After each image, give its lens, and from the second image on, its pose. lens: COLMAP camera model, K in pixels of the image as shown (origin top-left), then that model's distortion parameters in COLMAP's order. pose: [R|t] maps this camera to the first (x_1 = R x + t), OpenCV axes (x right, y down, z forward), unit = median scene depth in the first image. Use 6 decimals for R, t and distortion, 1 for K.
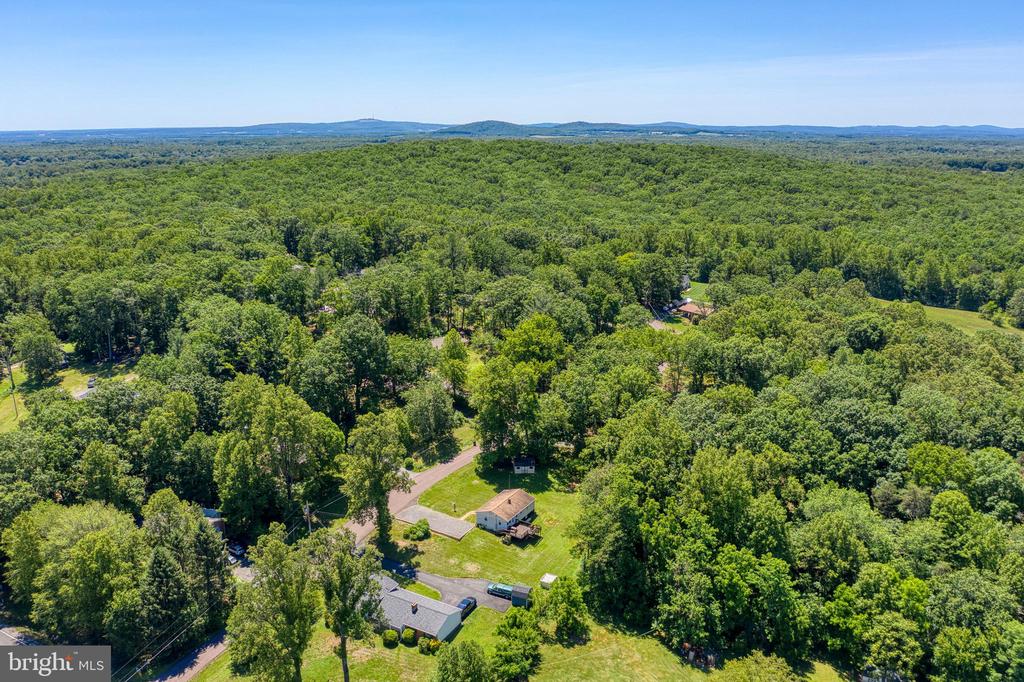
lens RADIAL K [[794.6, 0, 512.0], [0, 794.6, 341.0], [0, 0, 1]] dist [-0.059749, 0.003434]
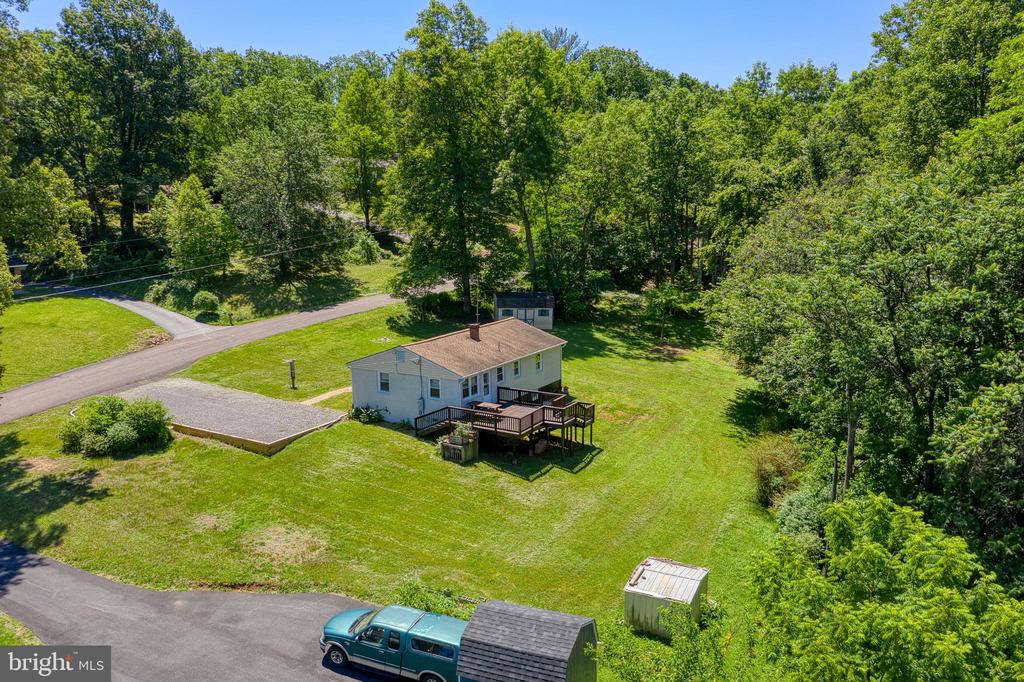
lens RADIAL K [[794.6, 0, 512.0], [0, 794.6, 341.0], [0, 0, 1]] dist [-0.059749, 0.003434]
pose [[0.999917, -0.012687, 0.002034, 0.009399], [0.012833, 0.994025, -0.108394, 0.244172], [-0.000646, 0.108411, 0.994106, 0.747869]]
